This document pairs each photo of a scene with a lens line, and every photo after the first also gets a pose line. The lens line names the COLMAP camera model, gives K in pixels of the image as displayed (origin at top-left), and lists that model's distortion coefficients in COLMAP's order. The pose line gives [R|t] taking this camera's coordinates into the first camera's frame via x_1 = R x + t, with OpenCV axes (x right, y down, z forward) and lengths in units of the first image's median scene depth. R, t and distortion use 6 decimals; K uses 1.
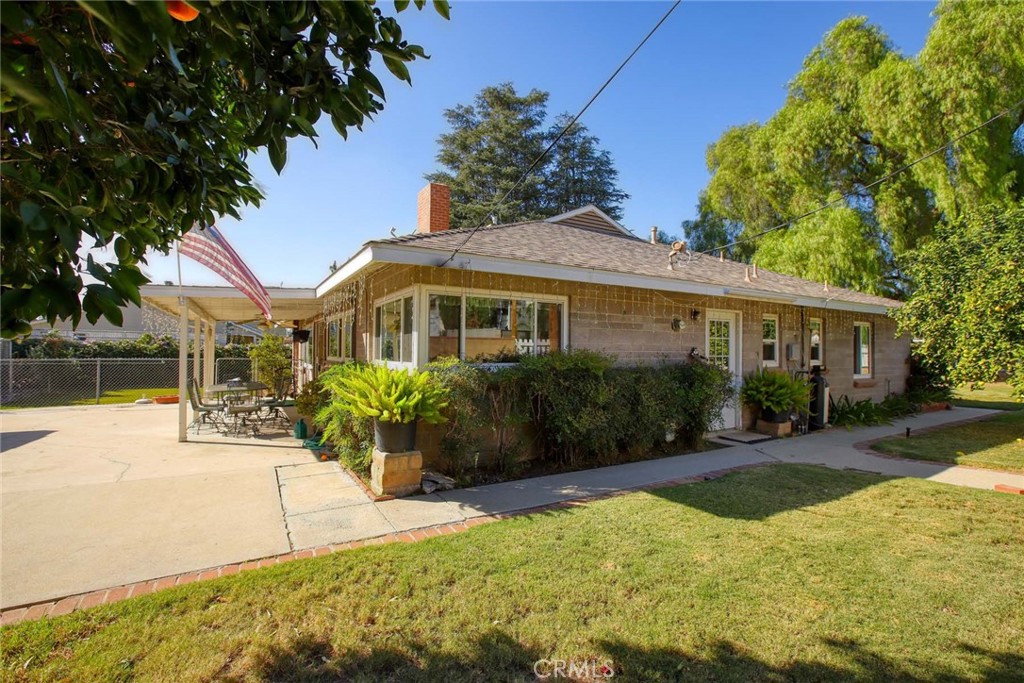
lens RADIAL K [[467.5, 0, 512.0], [0, 467.5, 341.5], [0, 0, 1]] dist [-0.003614, 0.000149]
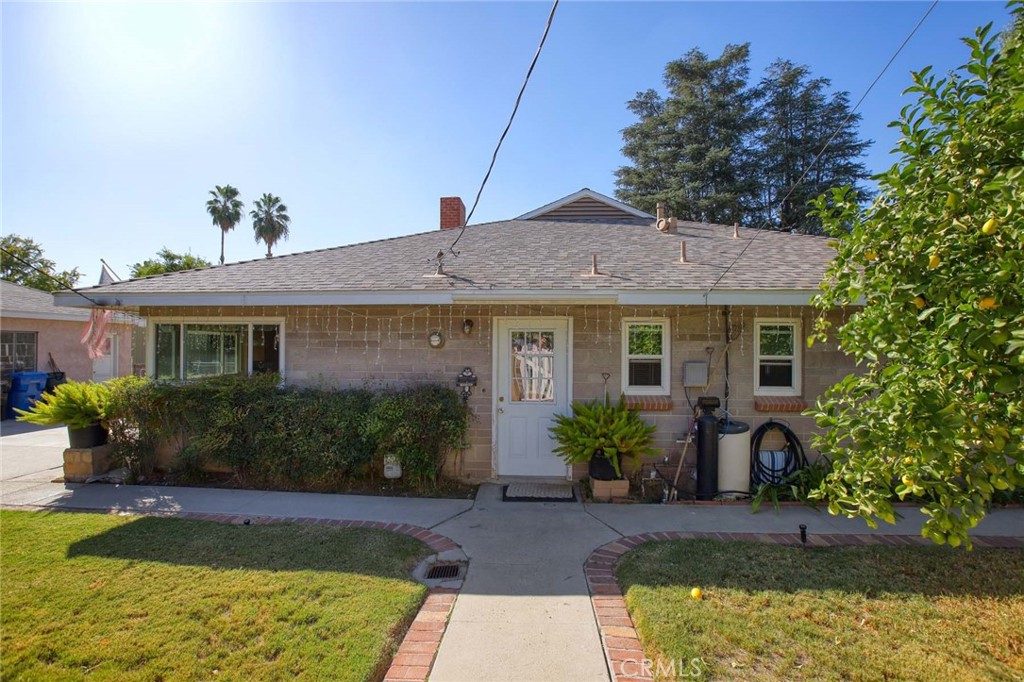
lens RADIAL K [[467.5, 0, 512.0], [0, 467.5, 341.0], [0, 0, 1]] dist [-0.003614, 0.000149]
pose [[0.834376, -0.013563, -0.551029, 0.177534], [0.012739, 0.999905, -0.005323, -0.005416], [0.551049, -0.002578, 0.834469, 0.073648]]
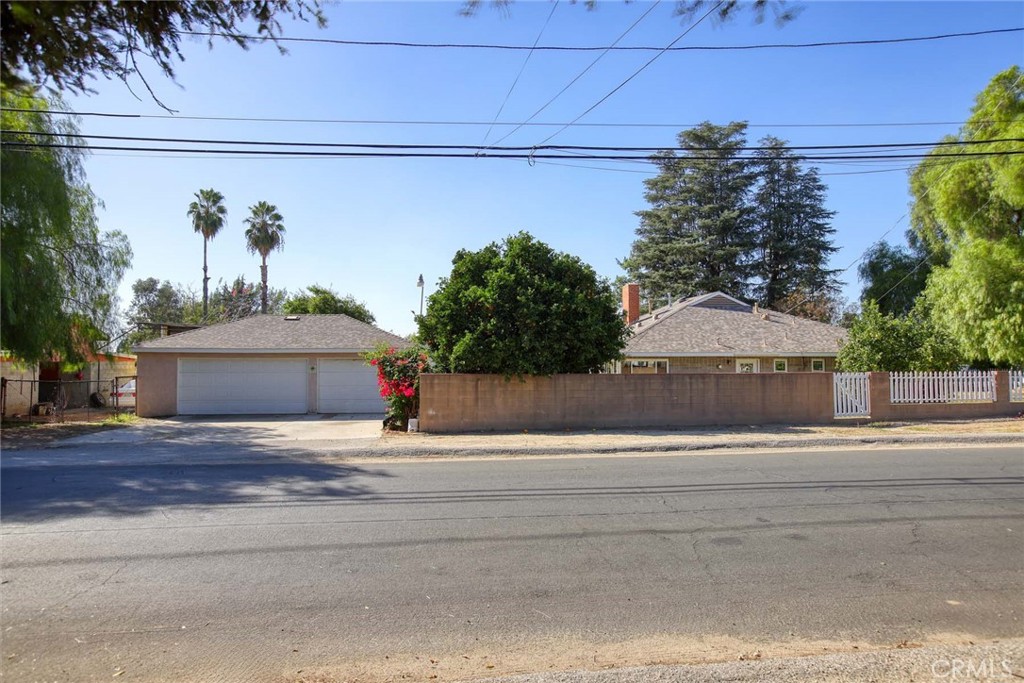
lens RADIAL K [[618.6, 0, 512.0], [0, 618.6, 341.5], [0, 0, 1]] dist [0.001378, 0.000784]
pose [[0.920457, -0.021987, -0.390226, 0.124336], [0.016168, 0.999704, -0.018192, -0.025325], [0.390510, 0.010436, 0.920539, -0.493591]]
